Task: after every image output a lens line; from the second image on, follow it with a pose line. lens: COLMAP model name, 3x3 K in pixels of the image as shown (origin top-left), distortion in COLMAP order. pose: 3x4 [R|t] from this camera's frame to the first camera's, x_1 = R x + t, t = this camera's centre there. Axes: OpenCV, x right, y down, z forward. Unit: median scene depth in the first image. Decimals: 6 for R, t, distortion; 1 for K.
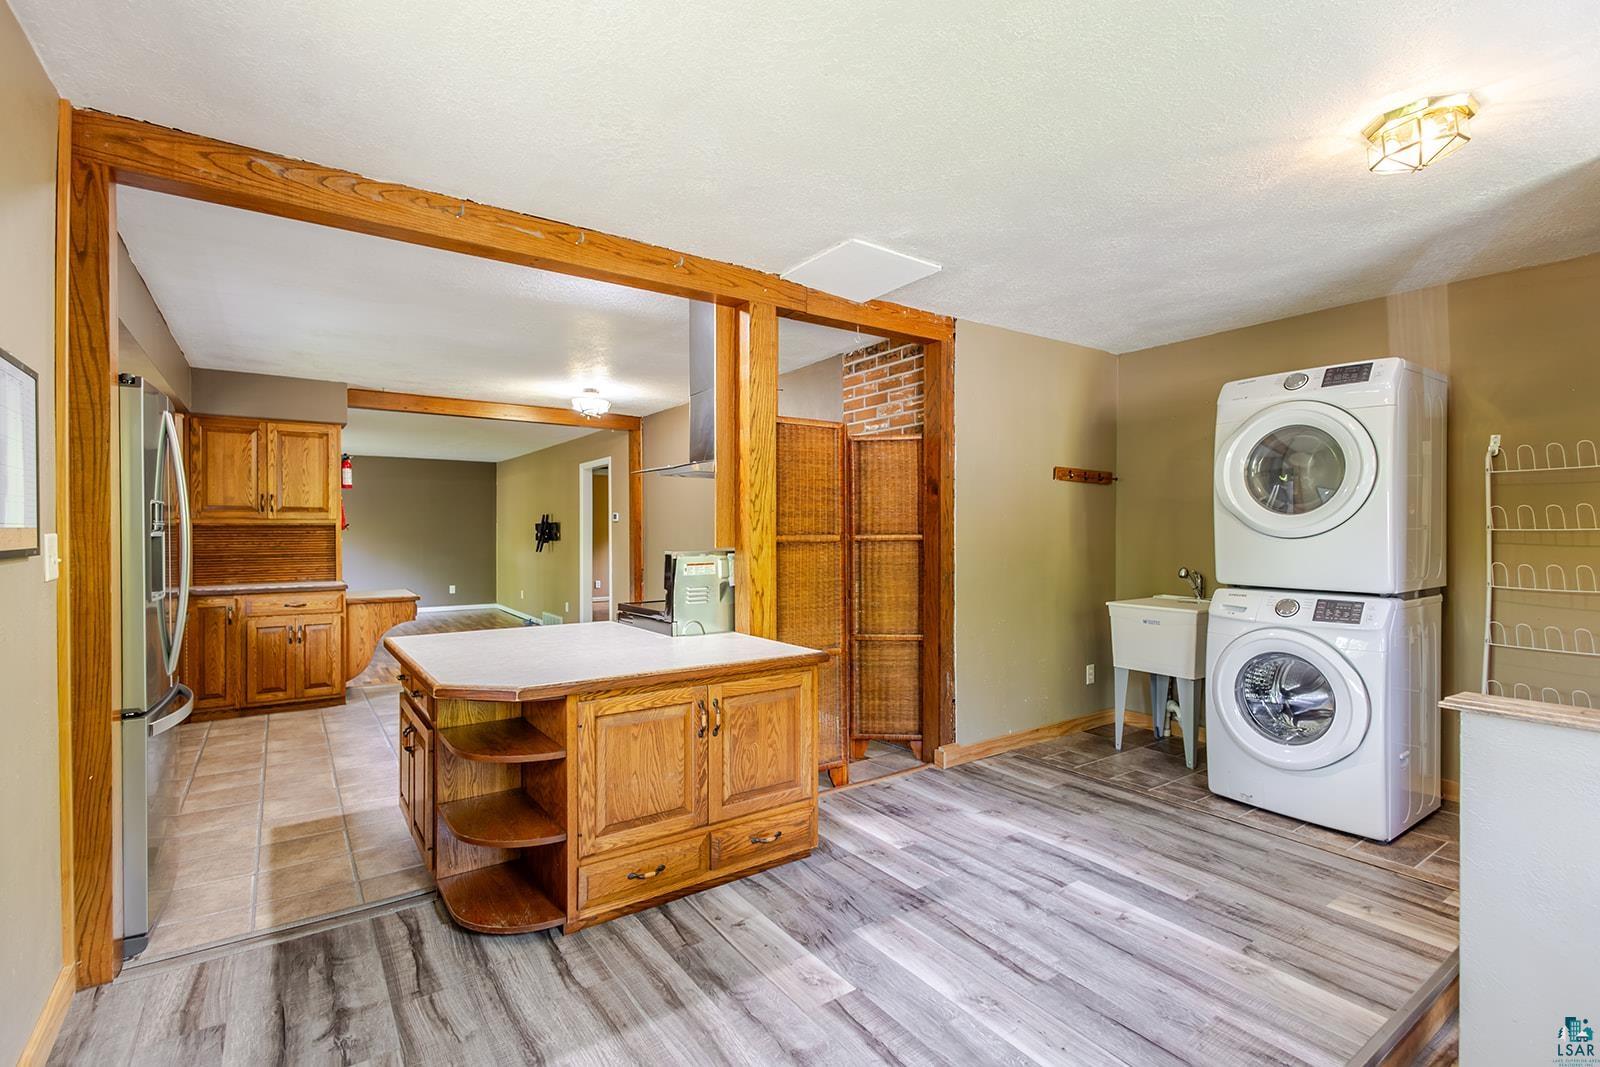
lens RADIAL K [[740.5, 0, 796.8], [0, 740.5, 534.1], [0, 0, 1]] dist [0.006268, 0.000236]
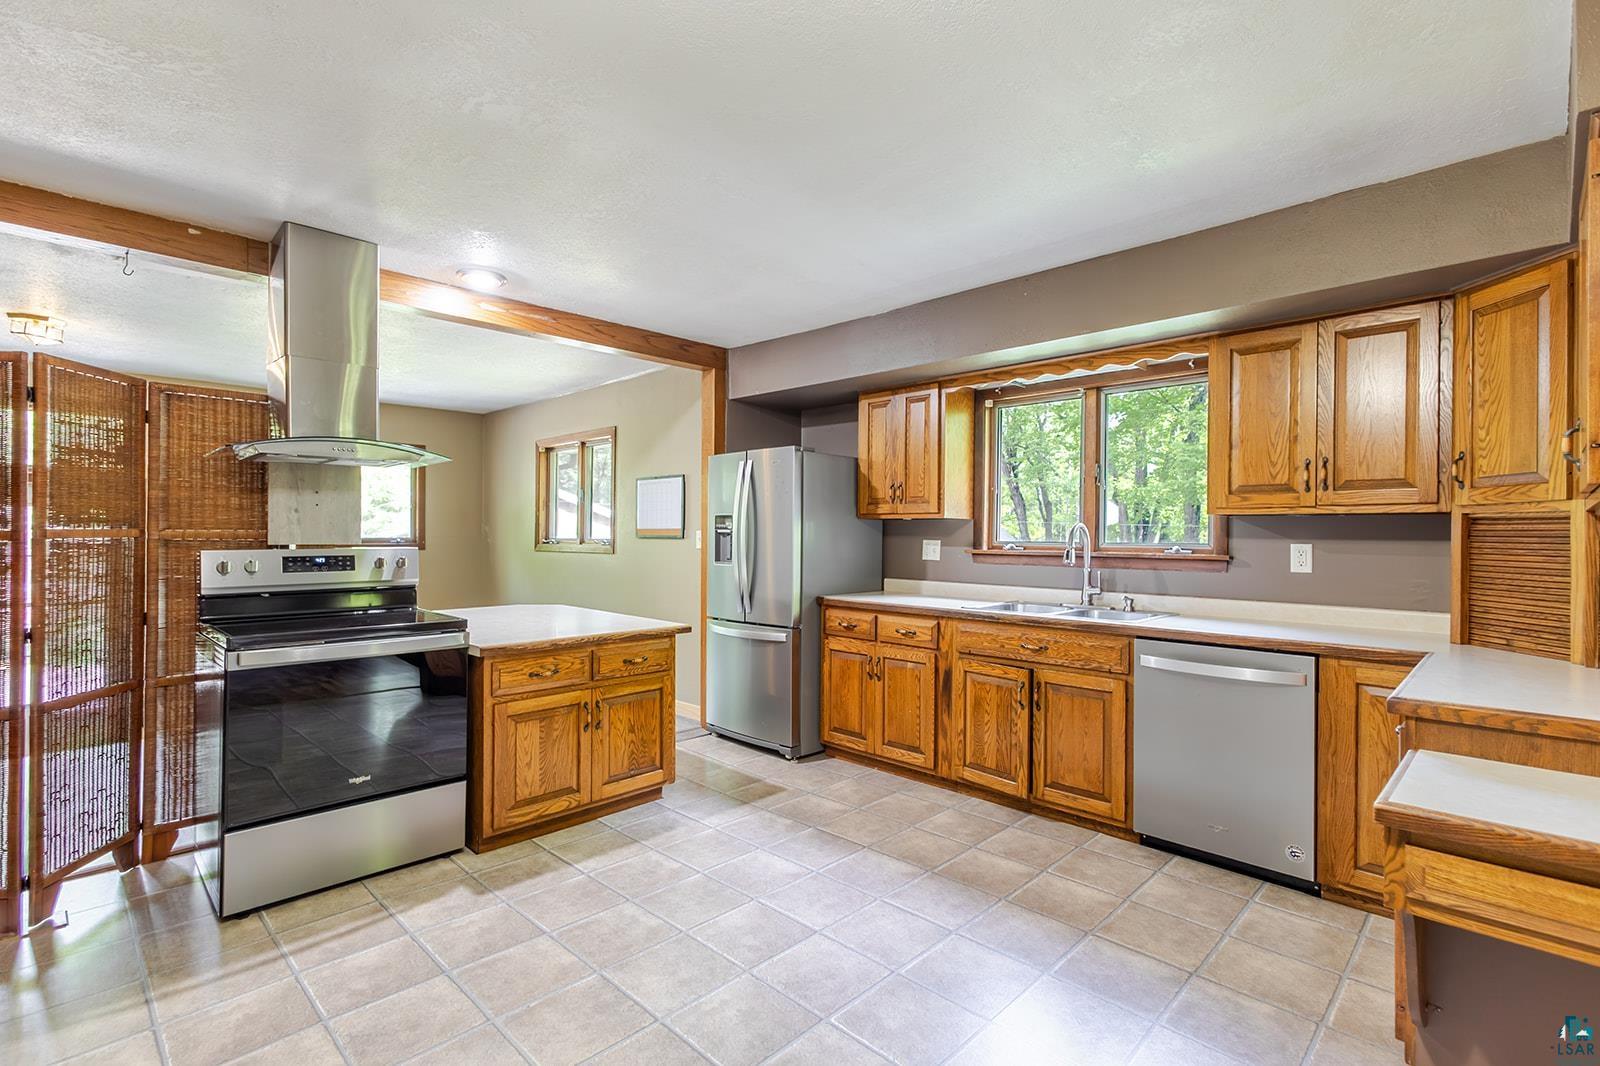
lens RADIAL K [[740.5, 0, 798.5], [0, 740.5, 535.8], [0, 0, 1]] dist [0.006268, 0.000236]
pose [[-0.982903, -0.004233, -0.184076, -0.300076], [-0.005426, 0.999967, 0.005975, -0.001236], [0.184044, 0.006871, -0.982894, 1.252484]]
